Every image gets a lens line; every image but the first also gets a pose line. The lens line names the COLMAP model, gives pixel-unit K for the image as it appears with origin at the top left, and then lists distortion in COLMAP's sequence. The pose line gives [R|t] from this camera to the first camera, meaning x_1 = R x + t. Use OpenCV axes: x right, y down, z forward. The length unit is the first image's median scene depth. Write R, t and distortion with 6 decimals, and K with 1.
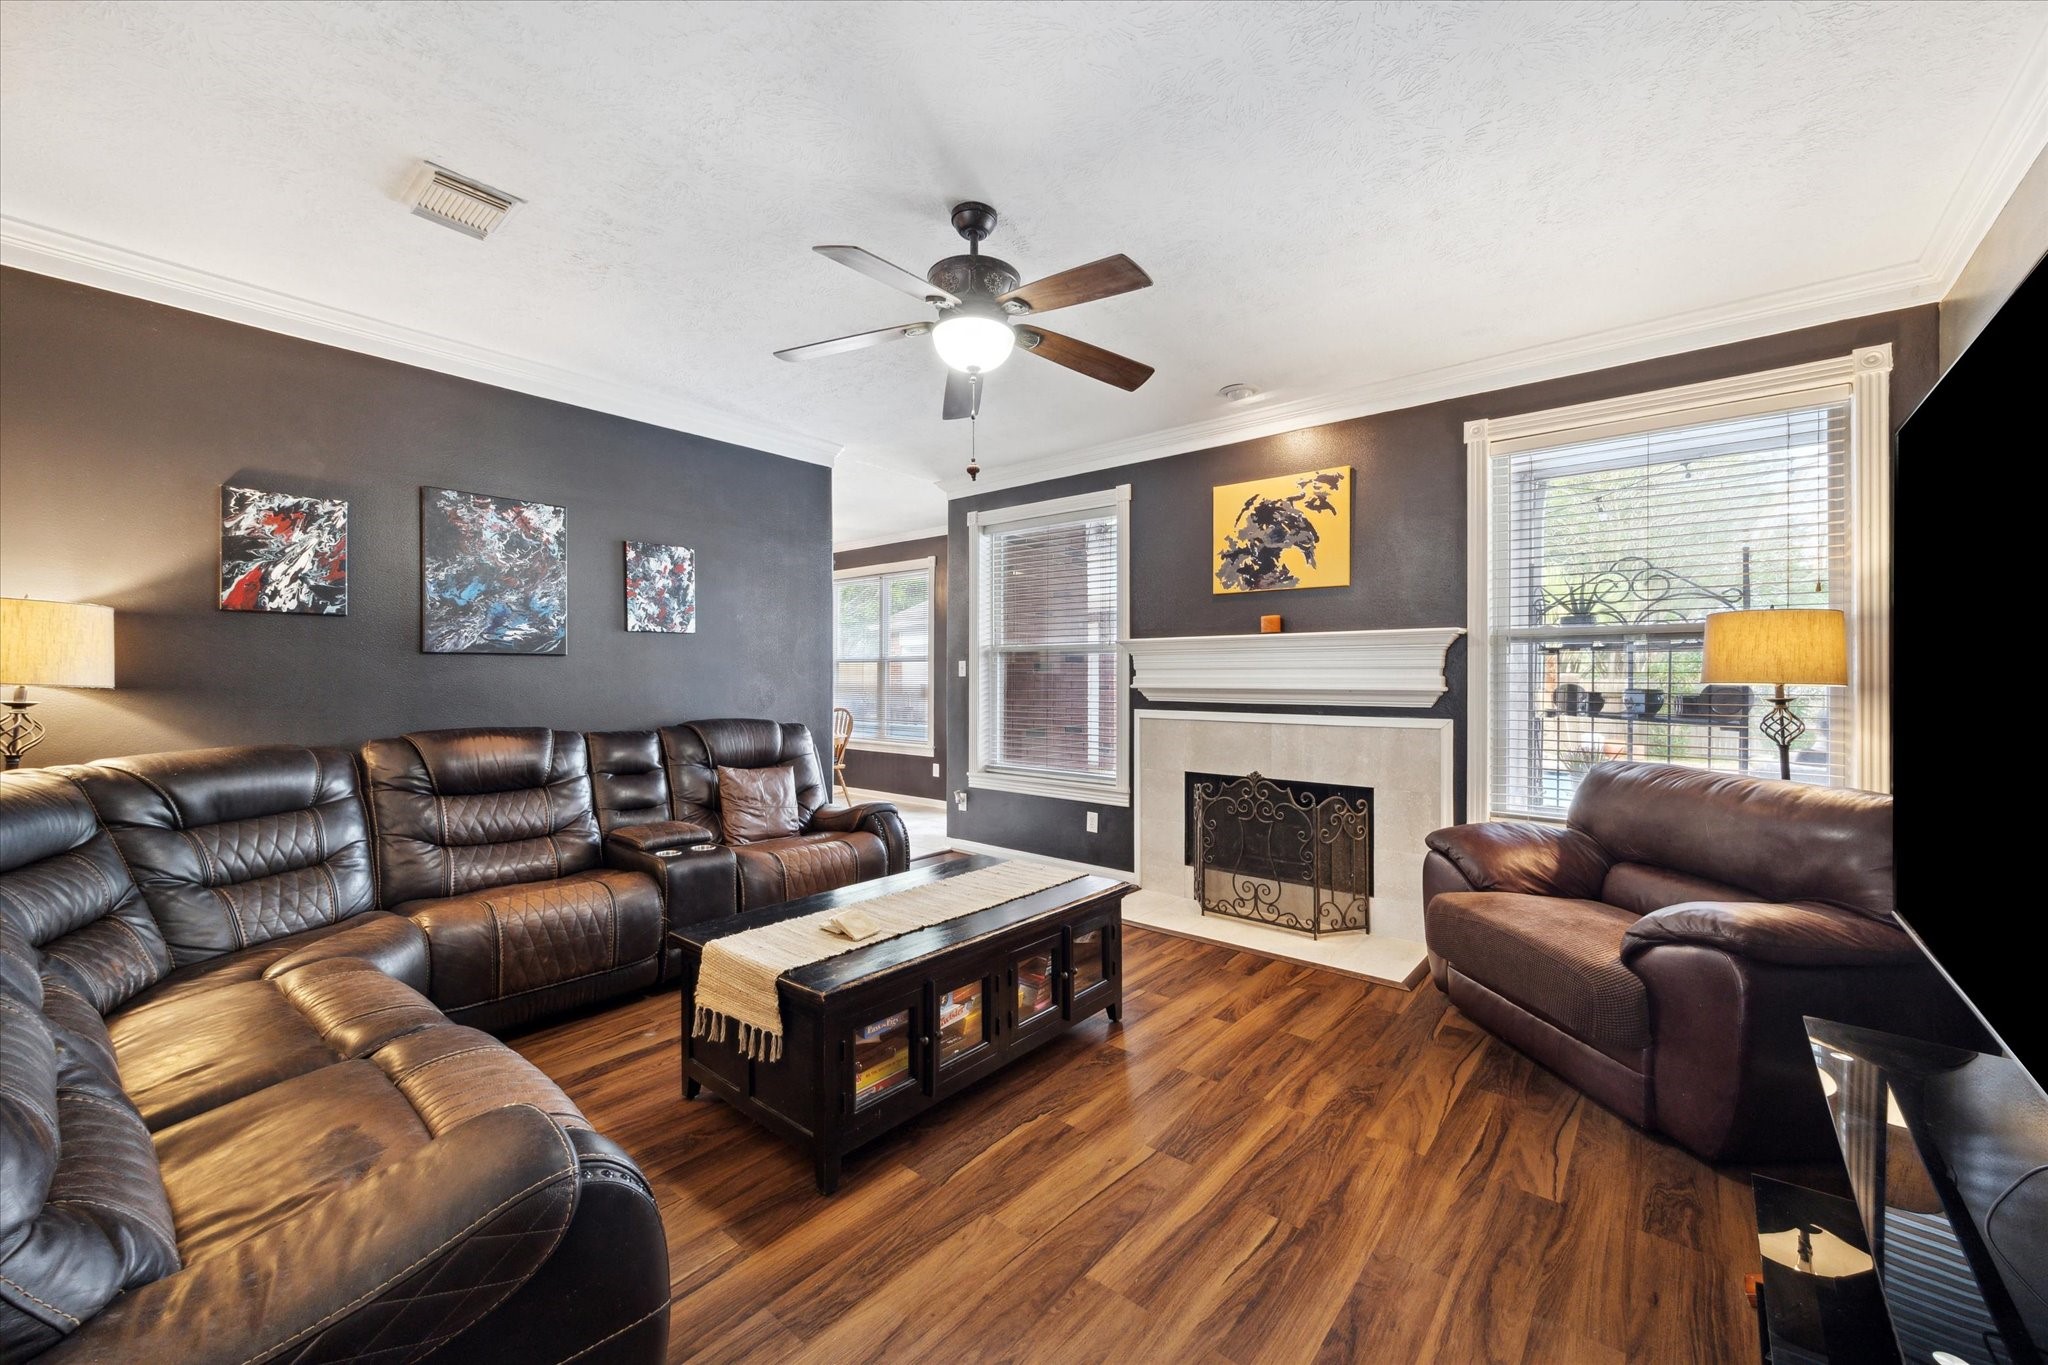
lens RADIAL K [[801.1, 0, 1027.7], [0, 801.1, 671.2], [0, 0, 1]] dist [0.000084, 0.000024]
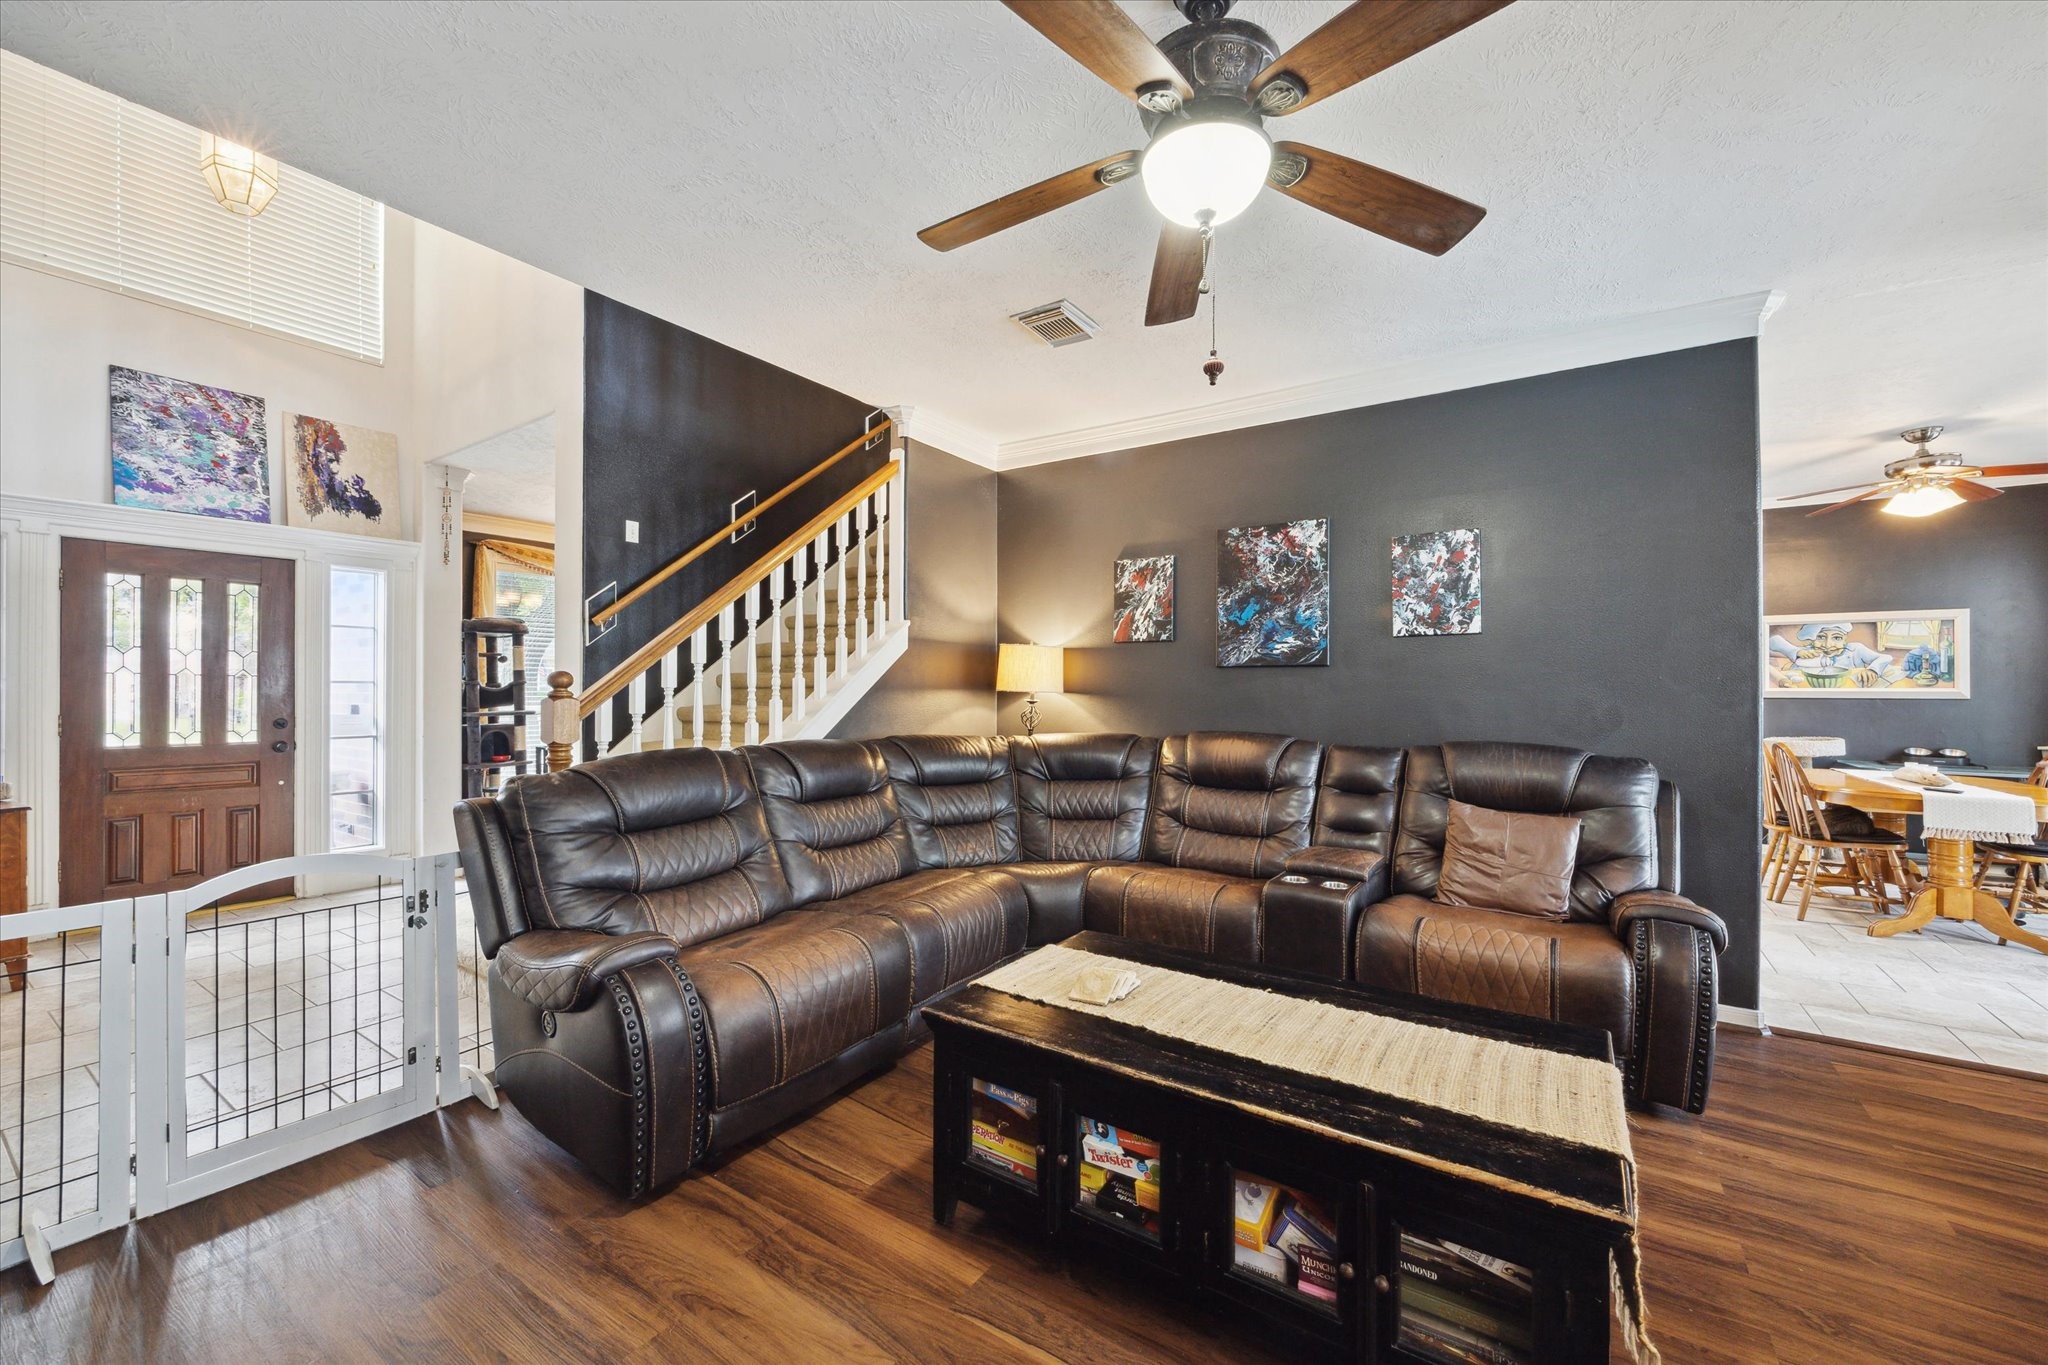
lens RADIAL K [[793.6, 0, 1024.0], [0, 793.6, 682.5], [0, 0, 1]] dist [-0.000100, -0.000211]
pose [[0.107633, -0.005355, -0.994176, 0.388574], [0.004851, 0.999976, -0.004861, 0.005015], [0.994179, -0.004300, 0.107657, 0.544930]]
